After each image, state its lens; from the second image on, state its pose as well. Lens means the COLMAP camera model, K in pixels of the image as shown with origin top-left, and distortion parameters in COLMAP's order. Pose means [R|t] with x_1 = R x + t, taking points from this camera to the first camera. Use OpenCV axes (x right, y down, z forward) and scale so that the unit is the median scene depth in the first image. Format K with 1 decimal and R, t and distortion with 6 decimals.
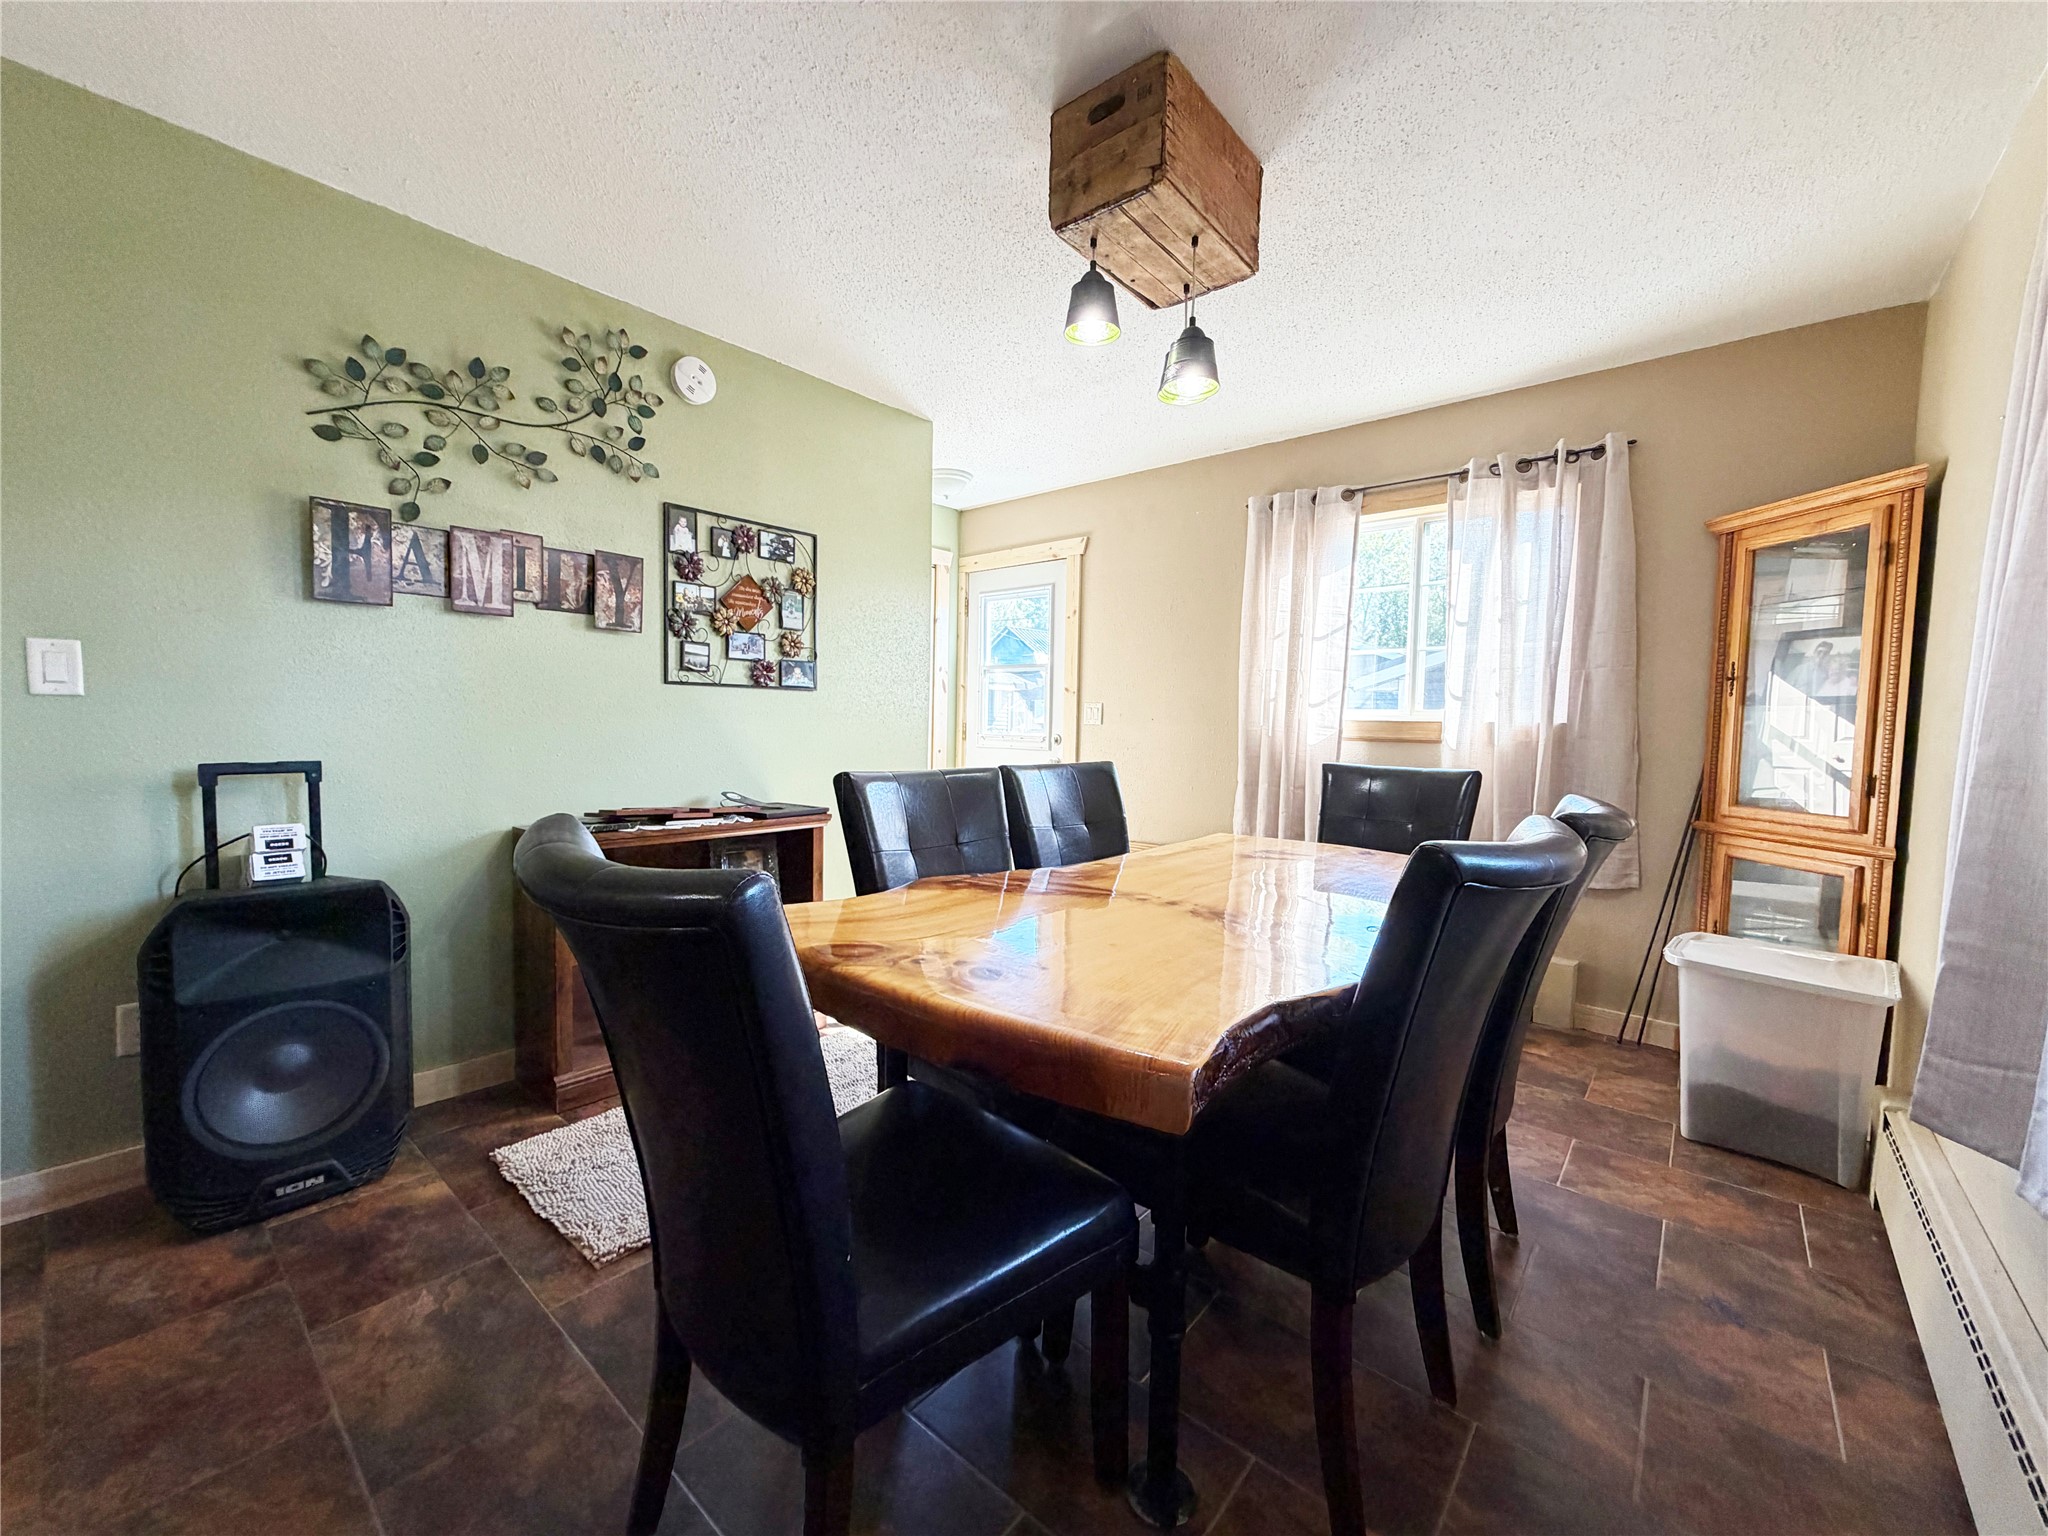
lens RADIAL K [[818.0, 0, 1019.2], [0, 818.0, 770.9], [0, 0, 1]] dist [0.001020, 0.000356]
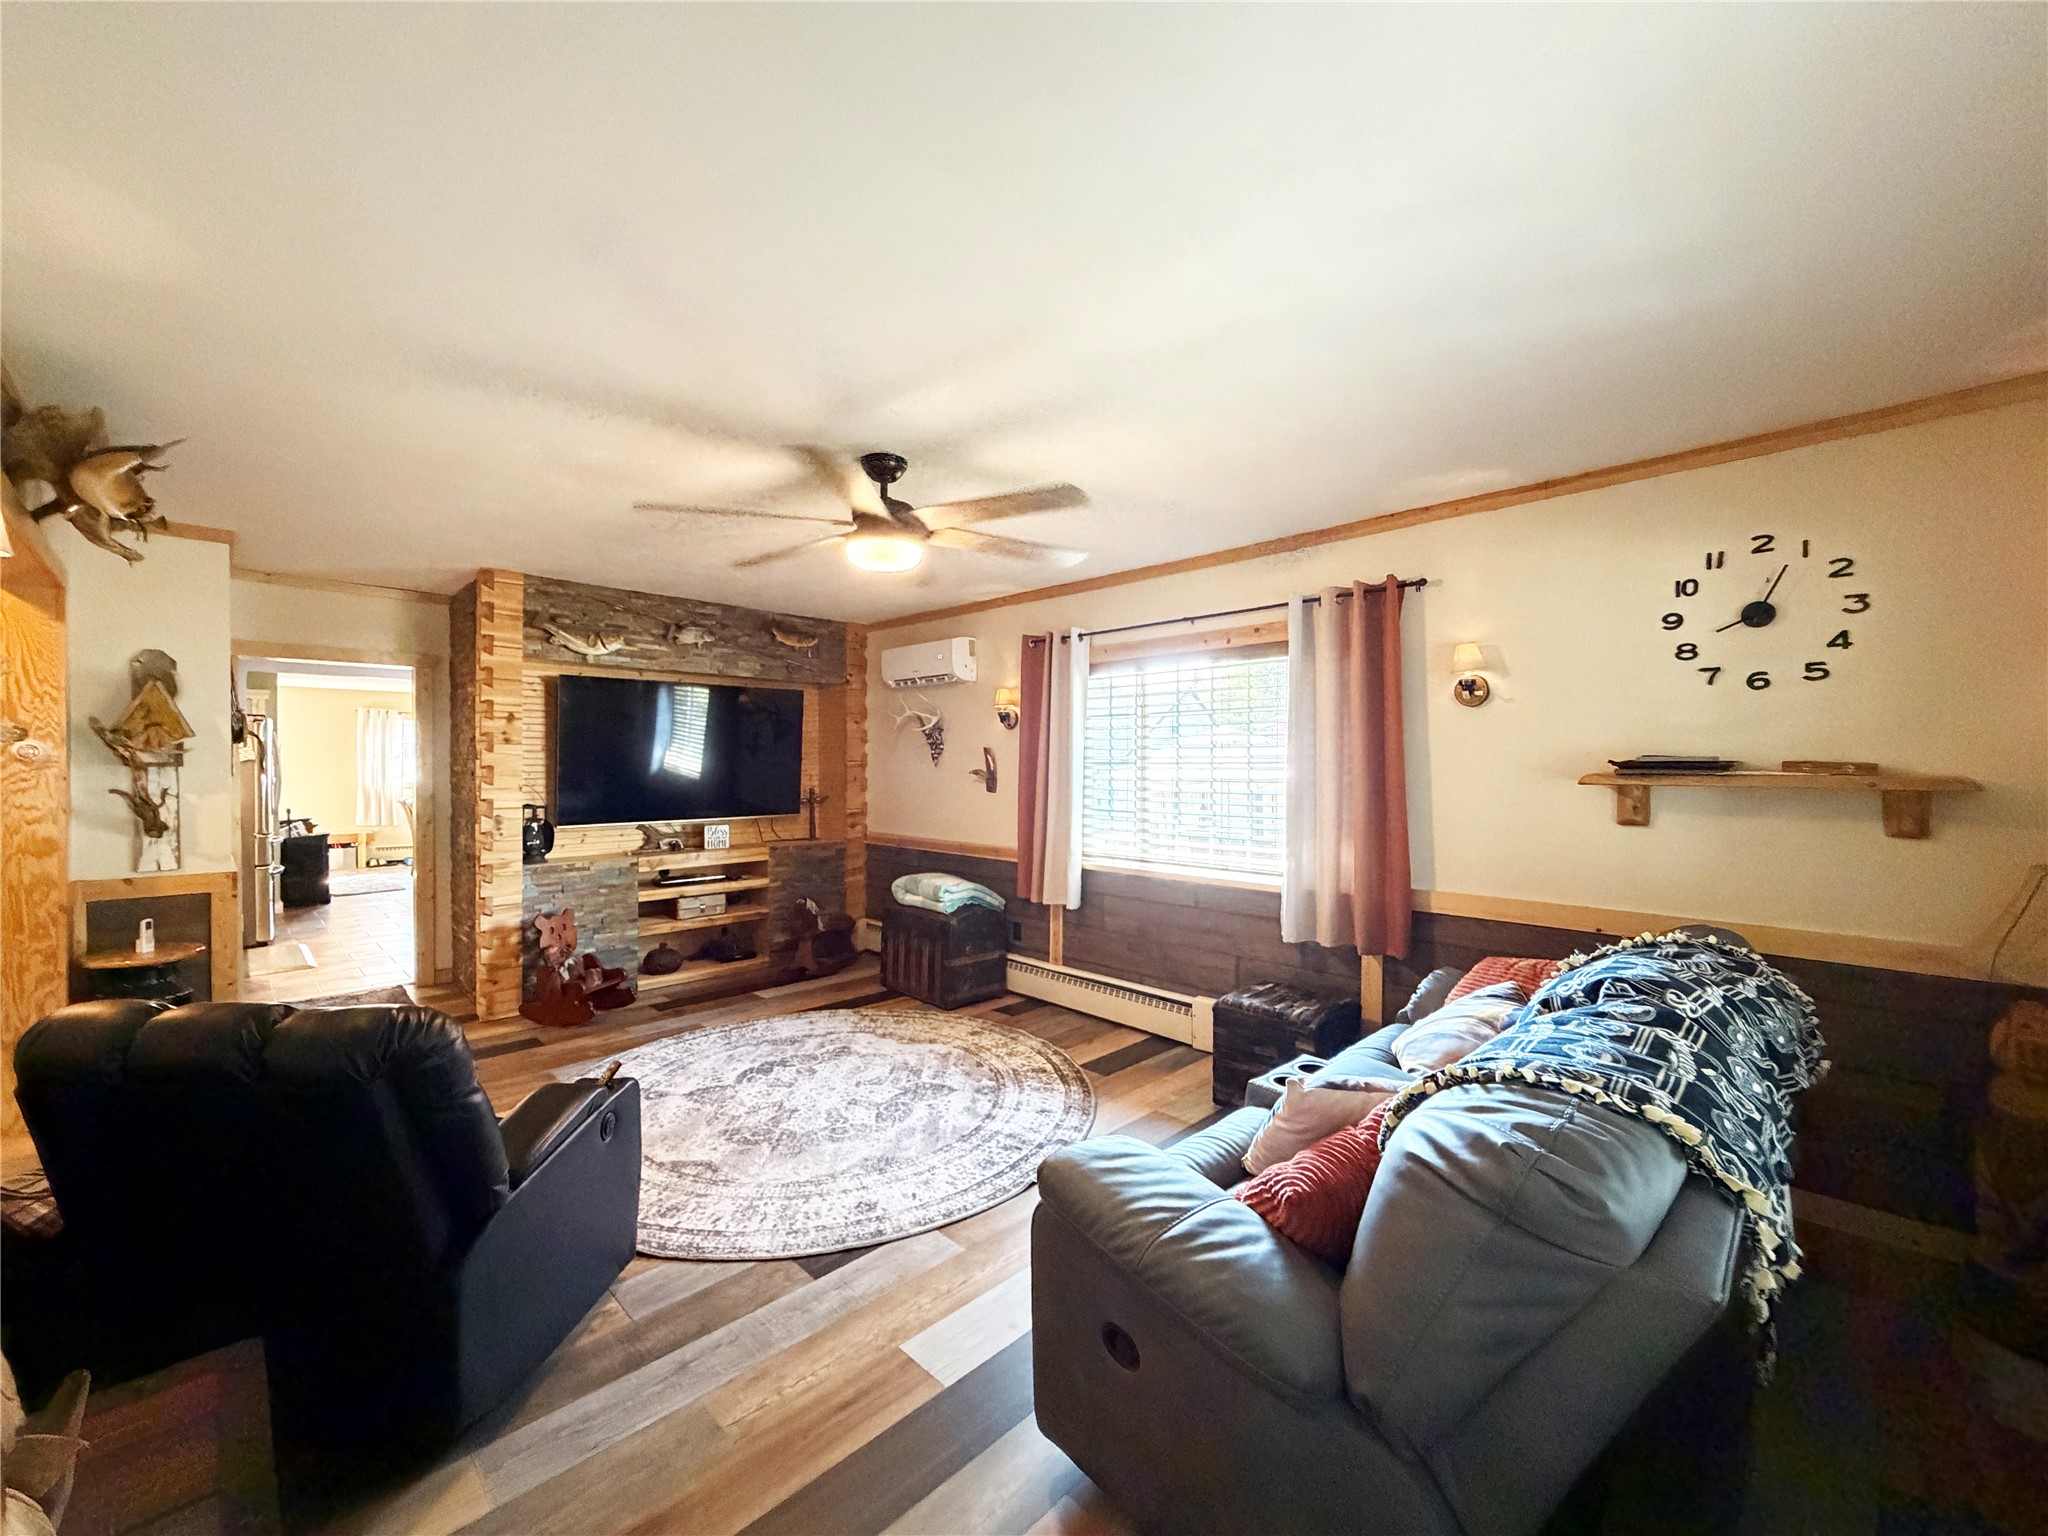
lens RADIAL K [[818.0, 0, 1019.2], [0, 818.0, 770.9], [0, 0, 1]] dist [0.001020, 0.000356]
pose [[0.080723, -0.031022, 0.996254, -3.101702], [0.058149, 0.997960, 0.026364, -0.061159], [-0.995039, 0.055803, 0.082362, -1.993380]]
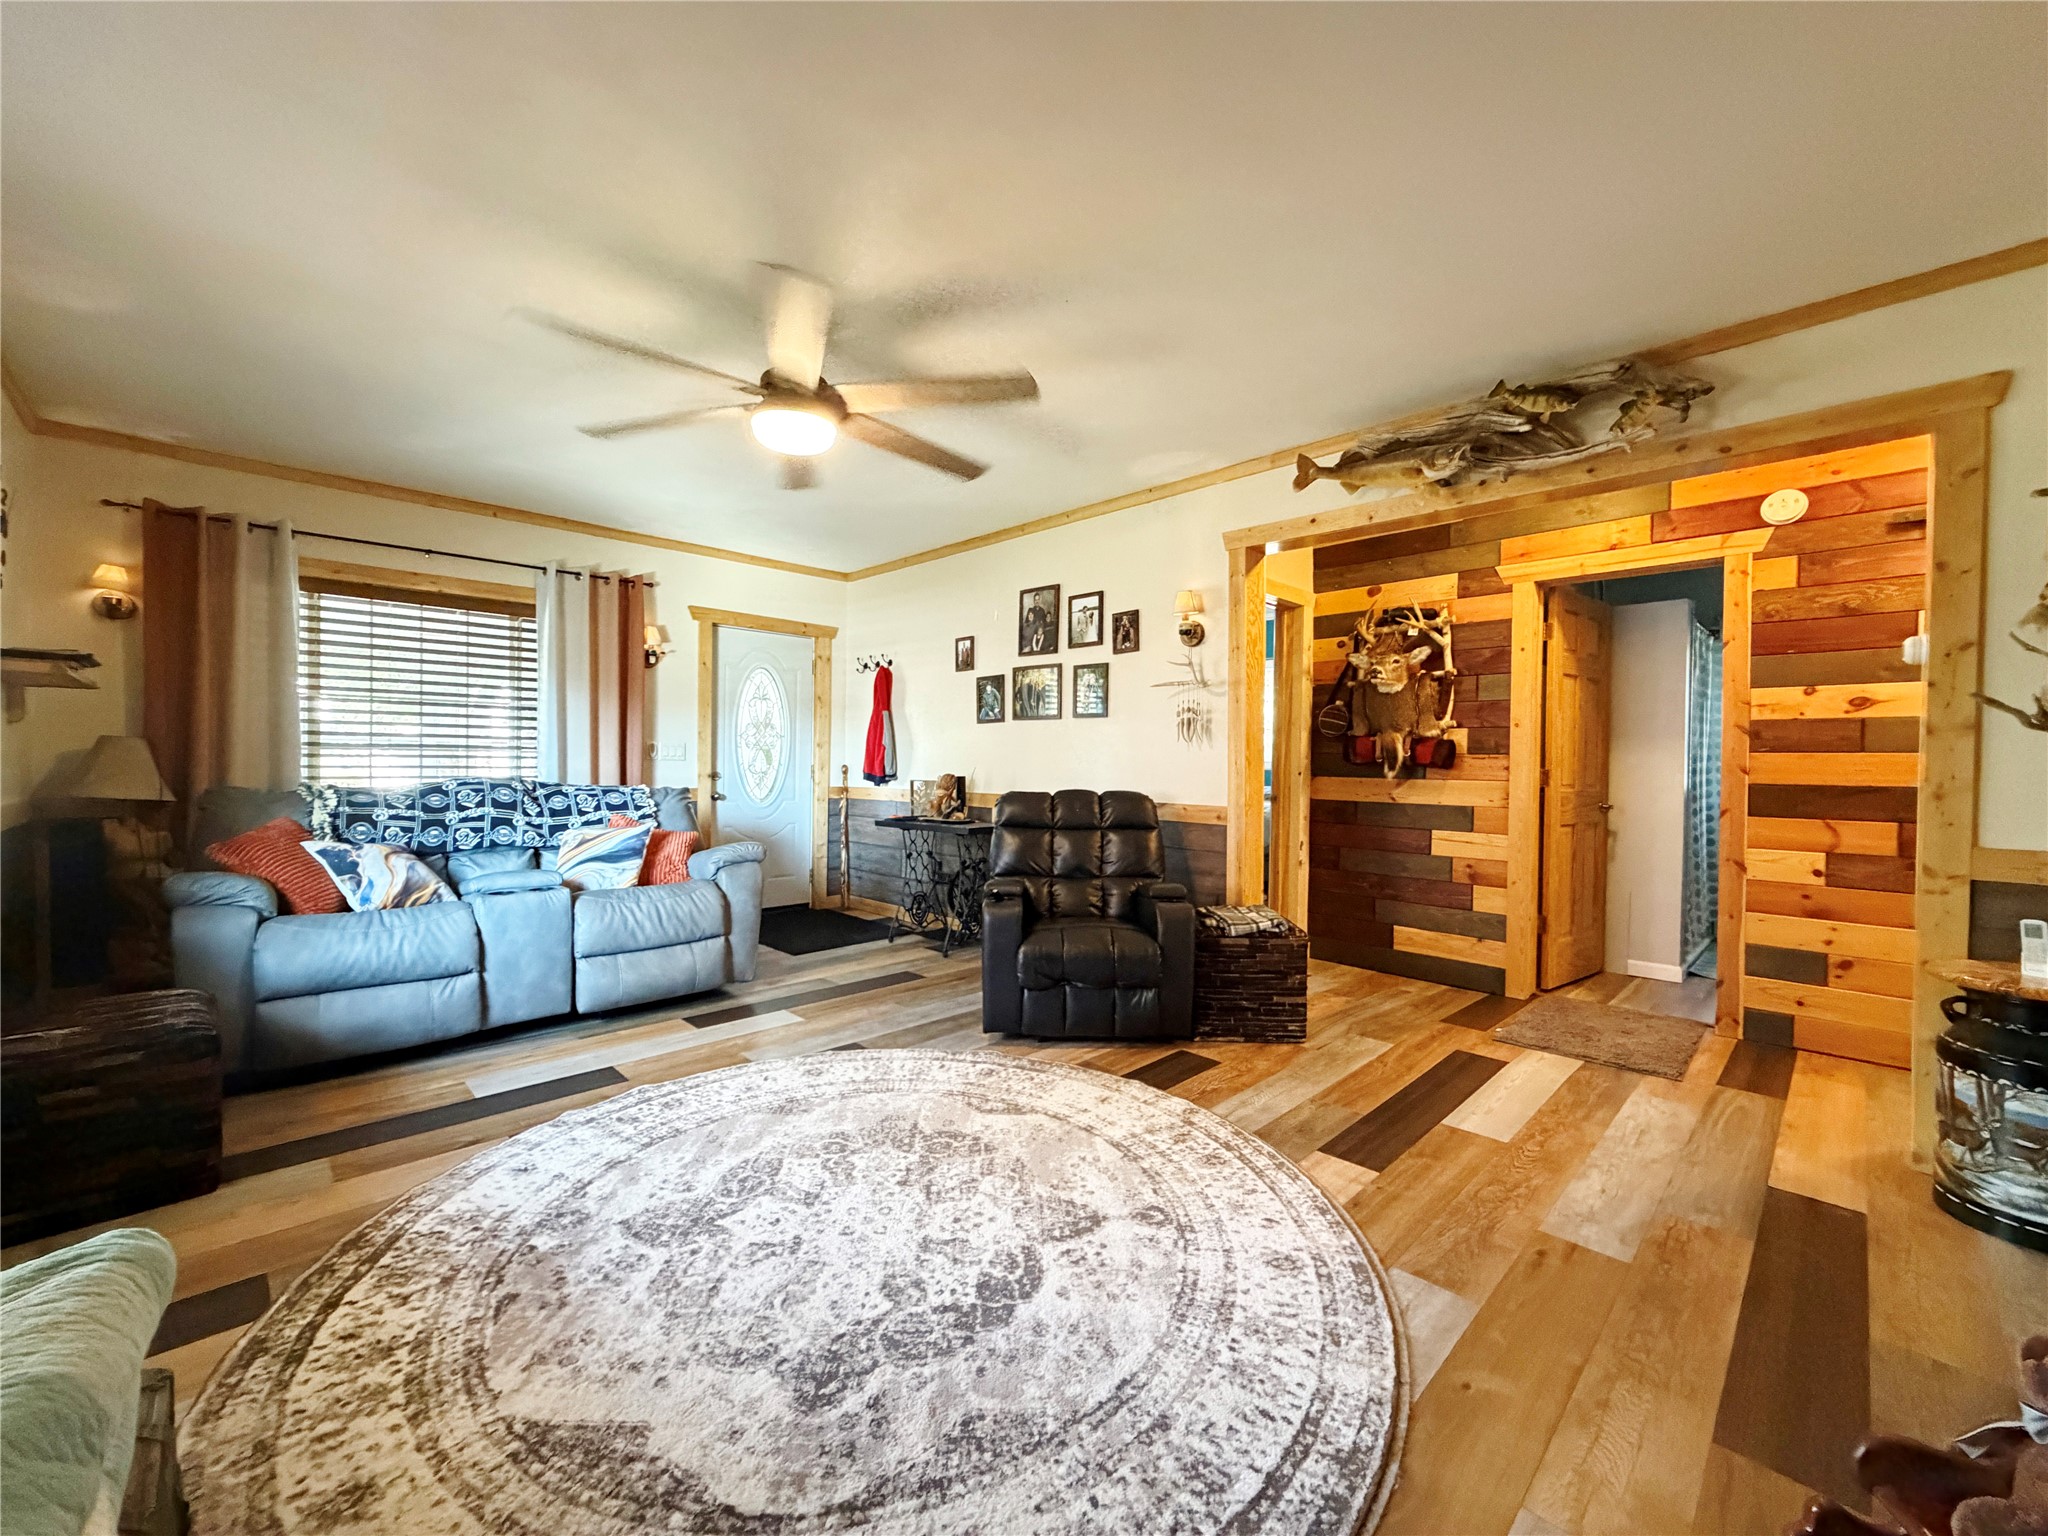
lens RADIAL K [[815.4, 0, 1020.6], [0, 815.4, 770.7], [0, 0, 1]] dist [-0.000422, -0.000006]
pose [[-0.086423, -0.008863, -0.996219, -1.306231], [-0.072846, 0.997340, -0.002553, 0.047509], [0.993592, 0.072350, -0.086839, -1.427774]]
